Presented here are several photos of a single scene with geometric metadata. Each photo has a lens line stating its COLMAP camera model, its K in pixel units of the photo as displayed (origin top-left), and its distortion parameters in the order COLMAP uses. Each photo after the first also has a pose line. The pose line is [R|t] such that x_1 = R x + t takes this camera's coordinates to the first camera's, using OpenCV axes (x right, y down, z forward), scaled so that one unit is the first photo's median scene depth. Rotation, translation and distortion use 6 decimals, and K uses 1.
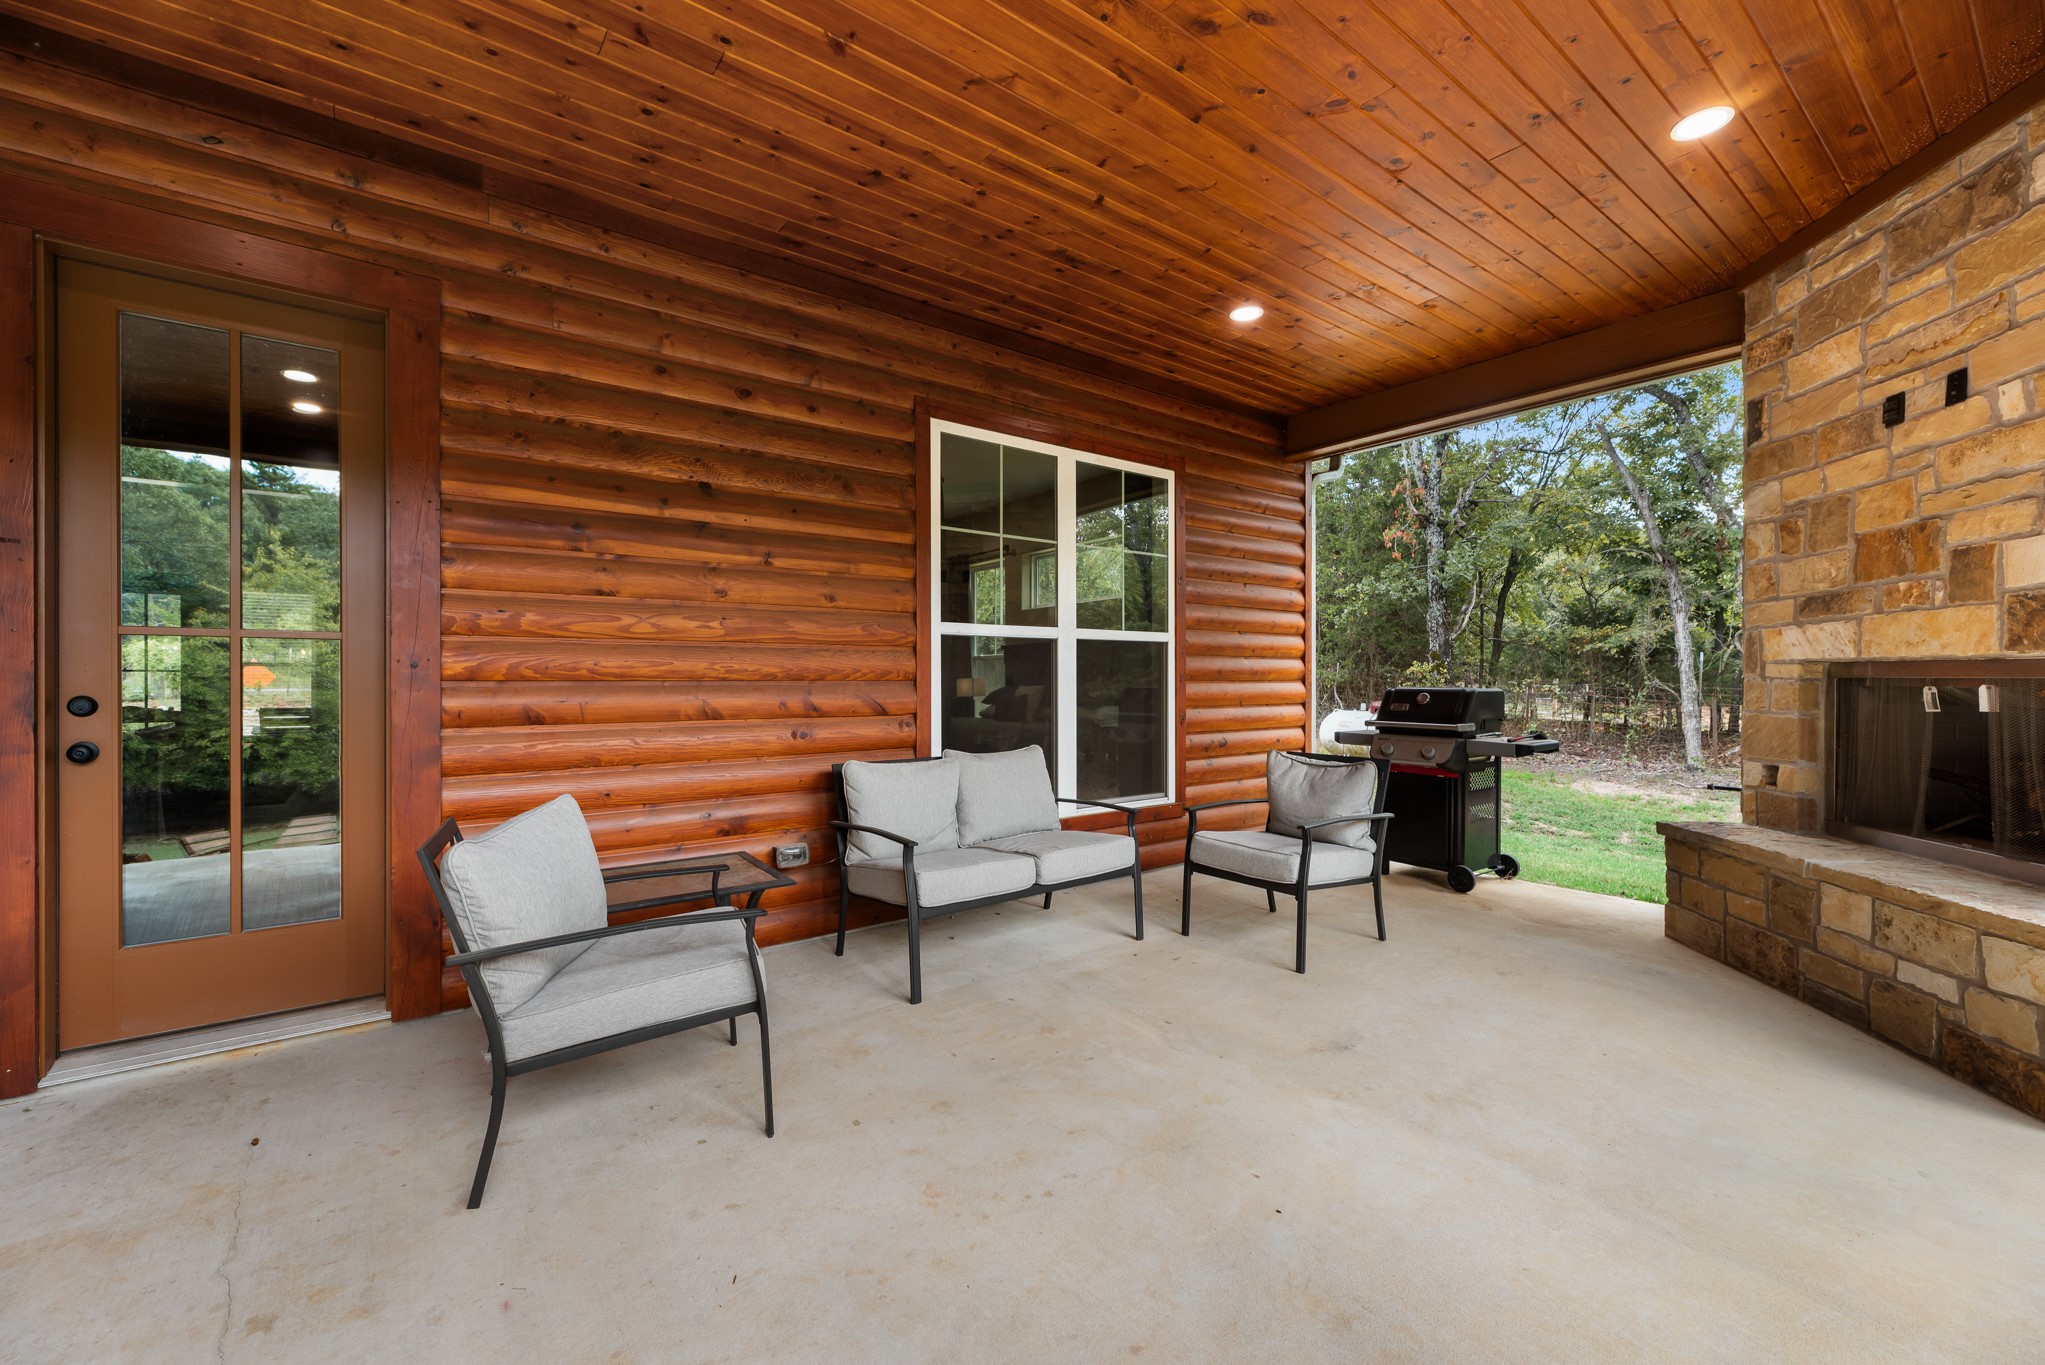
lens RADIAL K [[840.1, 0, 1022.0], [0, 840.1, 685.3], [0, 0, 1]] dist [0.000339, 0.000008]
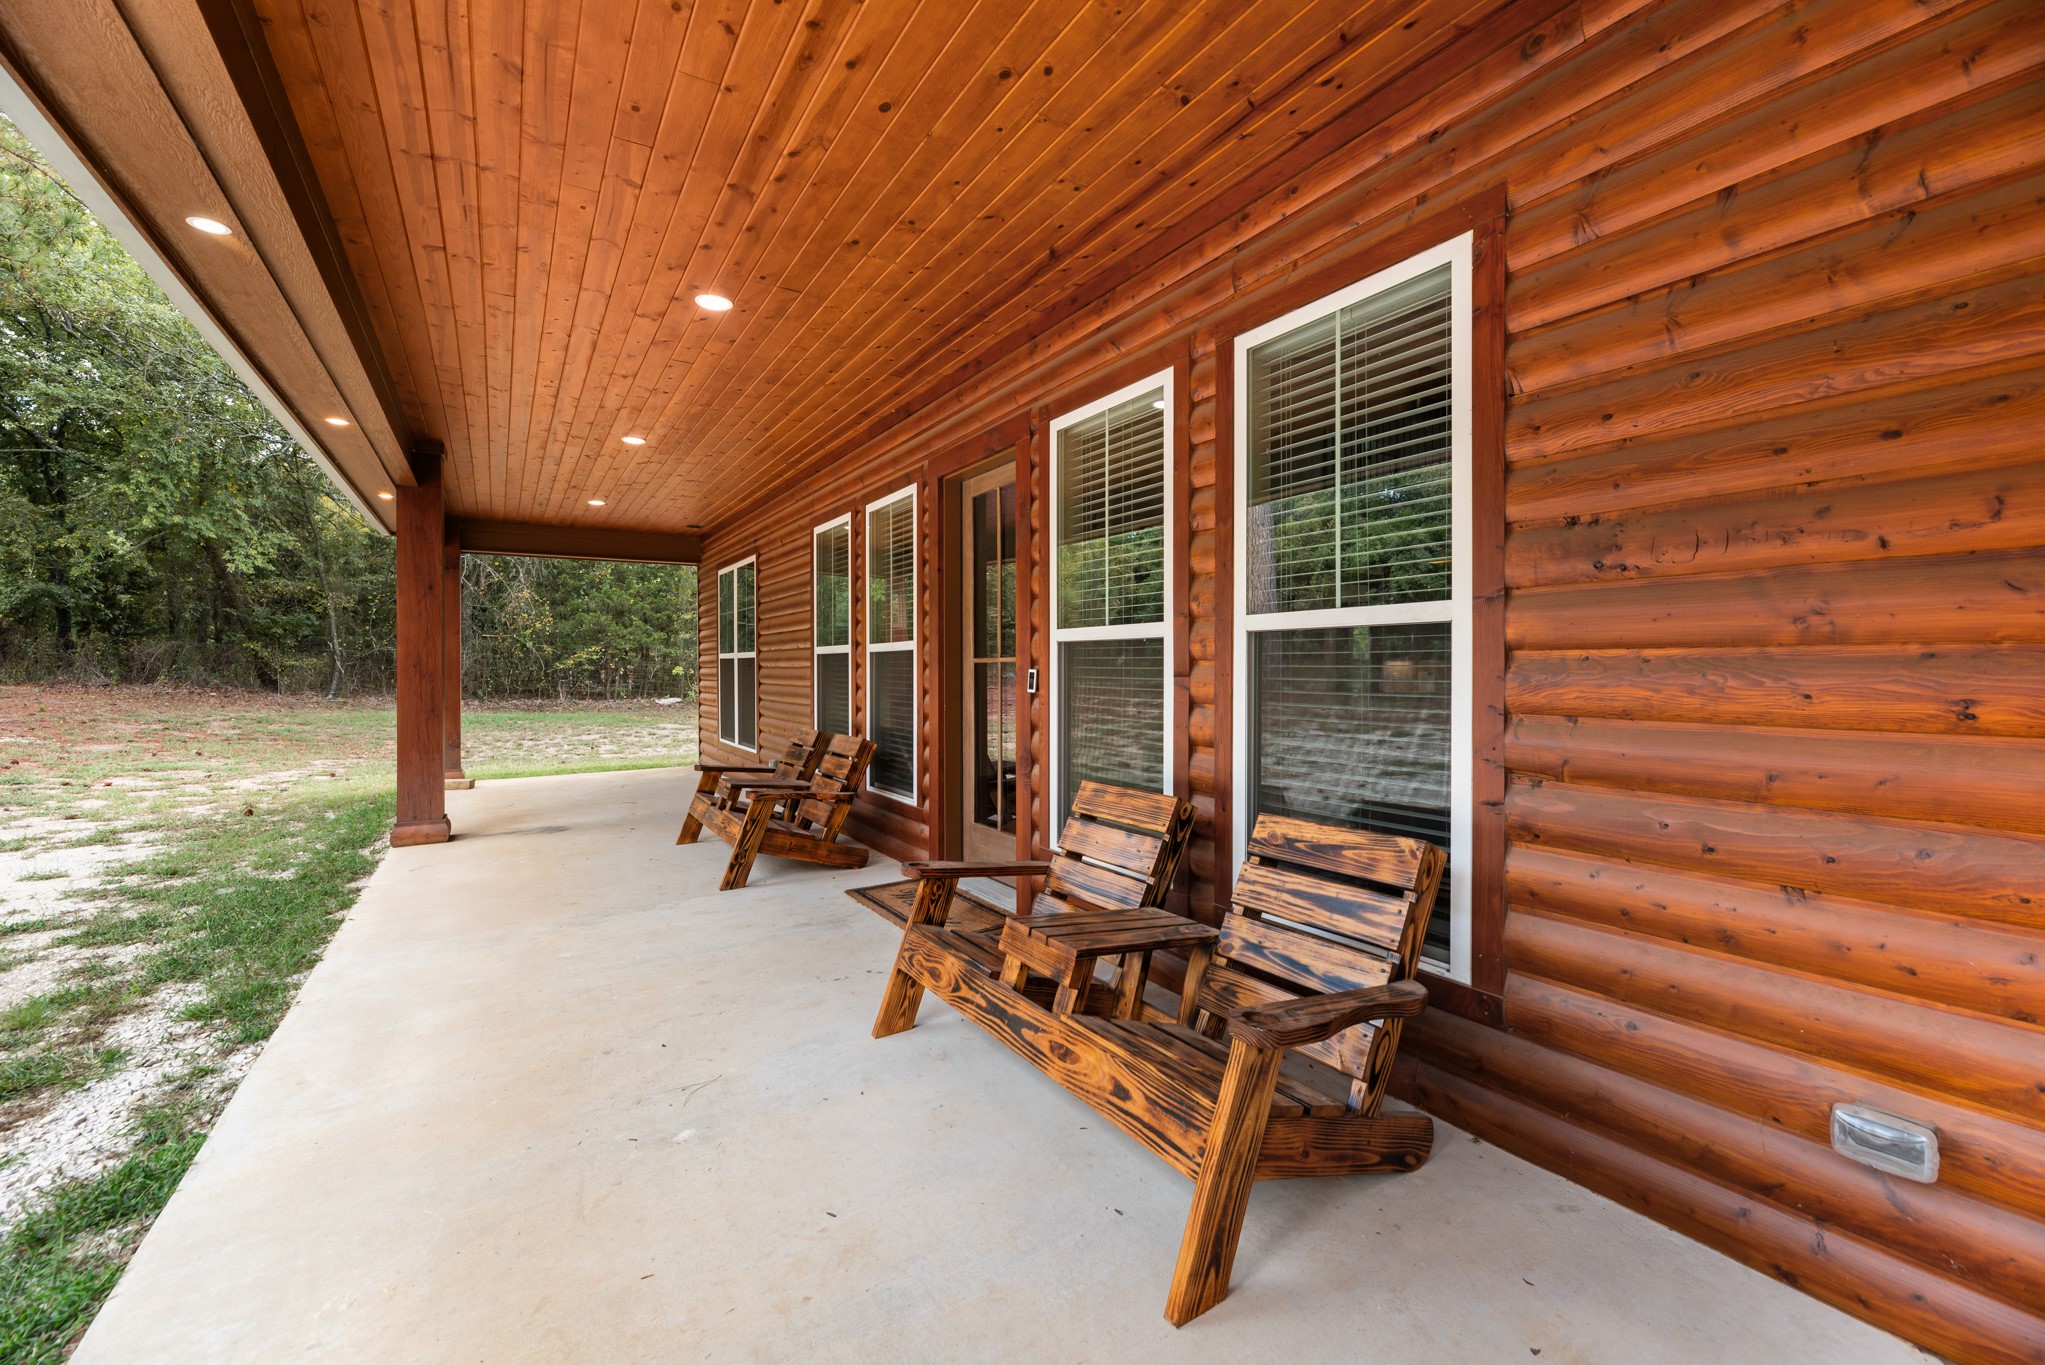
lens RADIAL K [[840.1, 0, 1022.4], [0, 840.1, 681.0], [0, 0, 1]] dist [0.000339, 0.000008]
pose [[-0.091638, 0.003069, -0.995788, 1.759594], [-0.006262, 0.999974, 0.003658, -0.029339], [0.995773, 0.006570, -0.091617, 1.858151]]
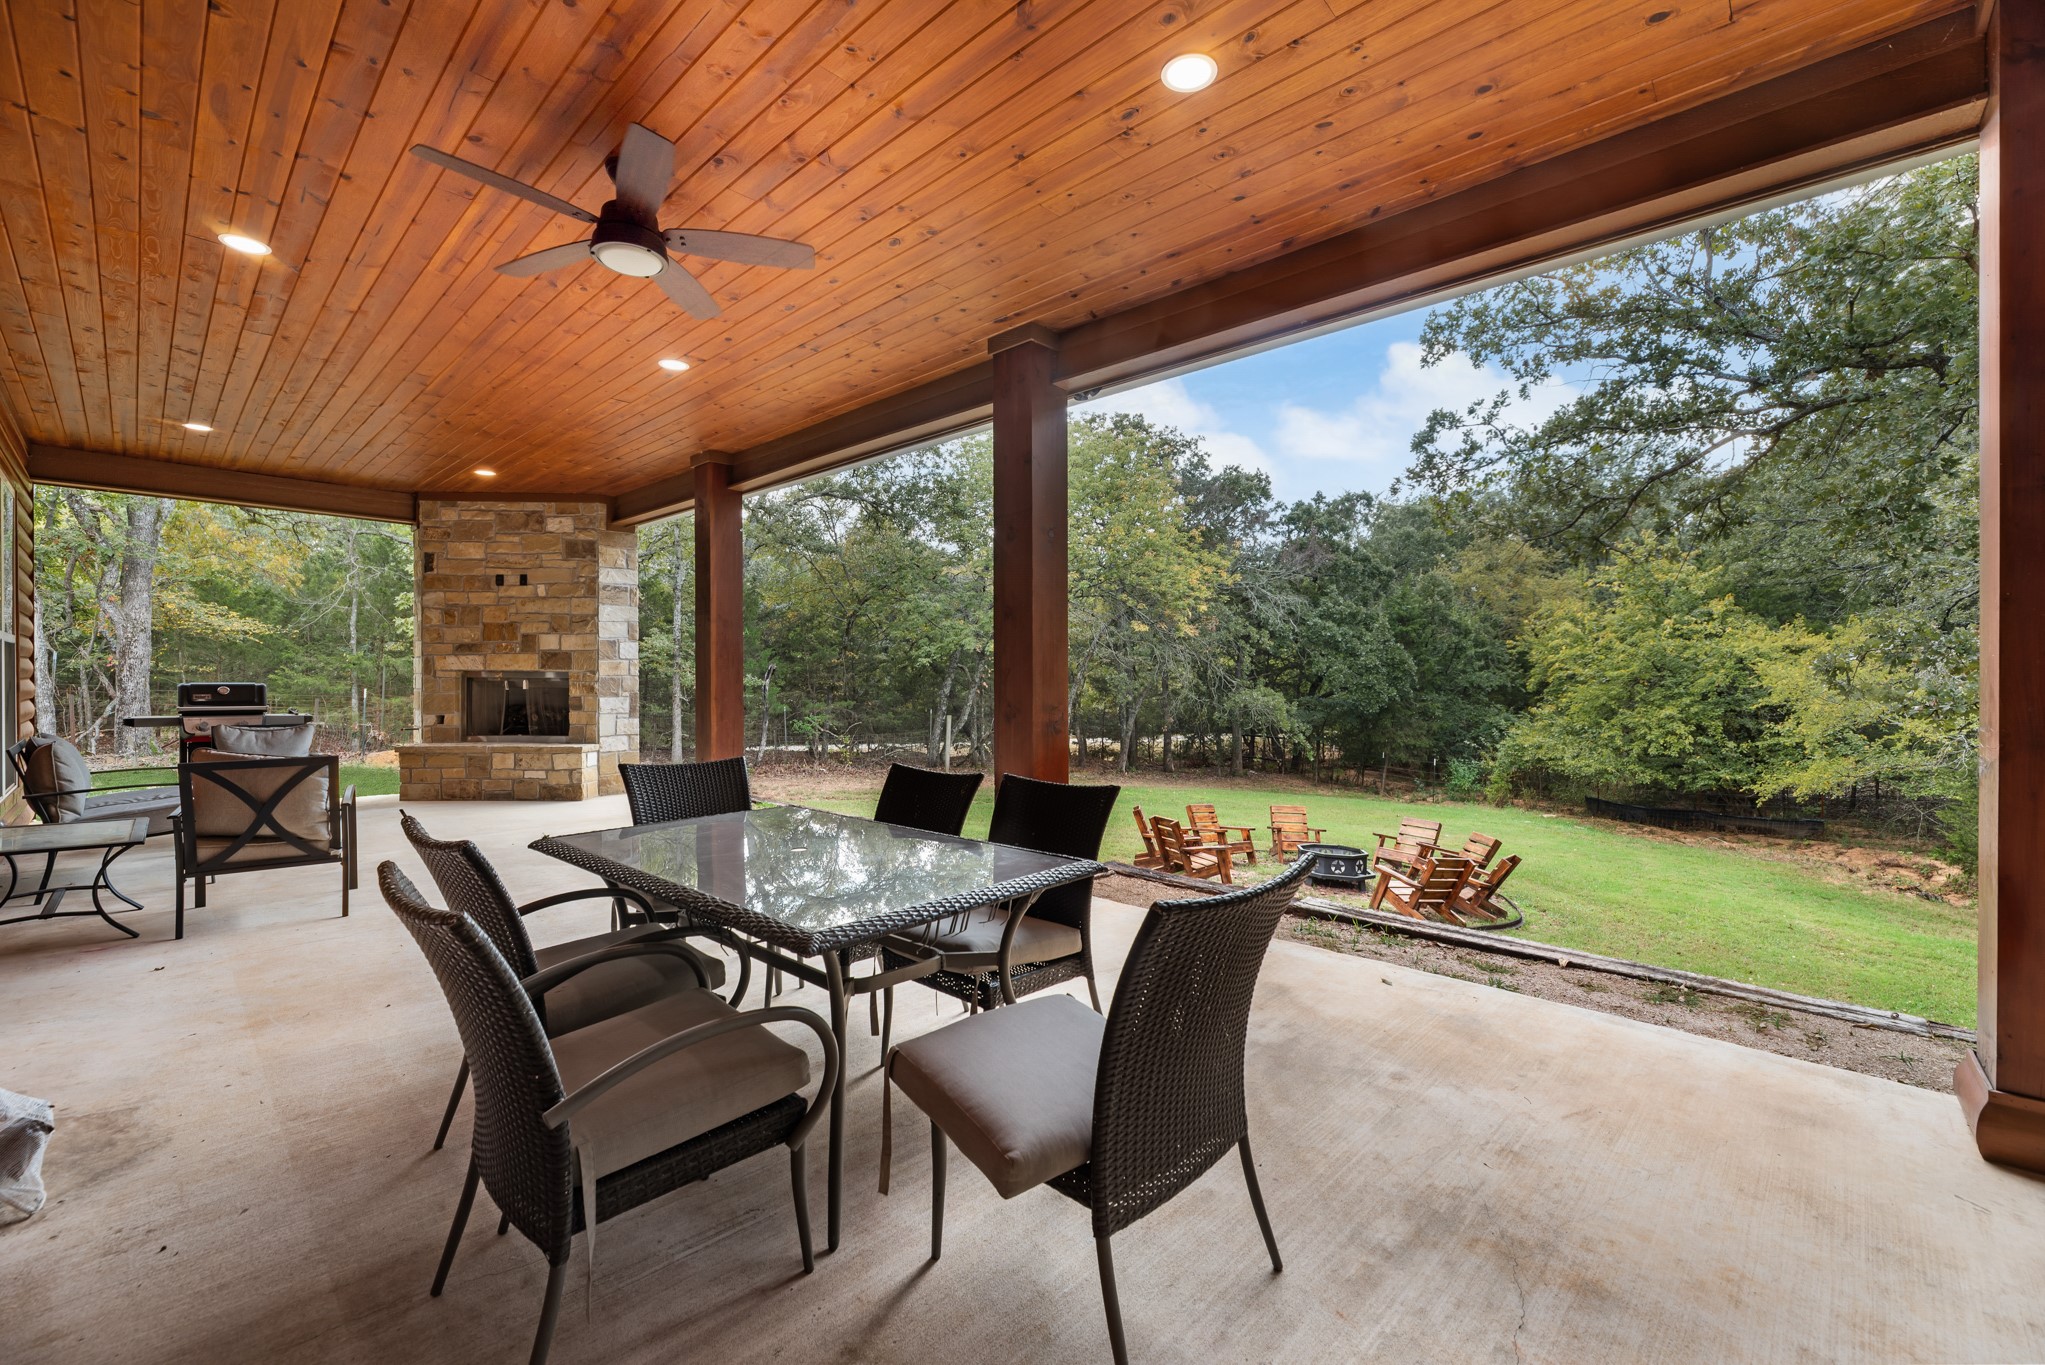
lens RADIAL K [[840.1, 0, 1023.2], [0, 840.1, 682.9], [0, 0, 1]] dist [0.000339, 0.000008]
pose [[-0.164933, -0.001495, 0.986304, -1.823553], [0.002485, 0.999995, 0.001932, 0.007005], [-0.986302, 0.002769, -0.164929, -0.217375]]
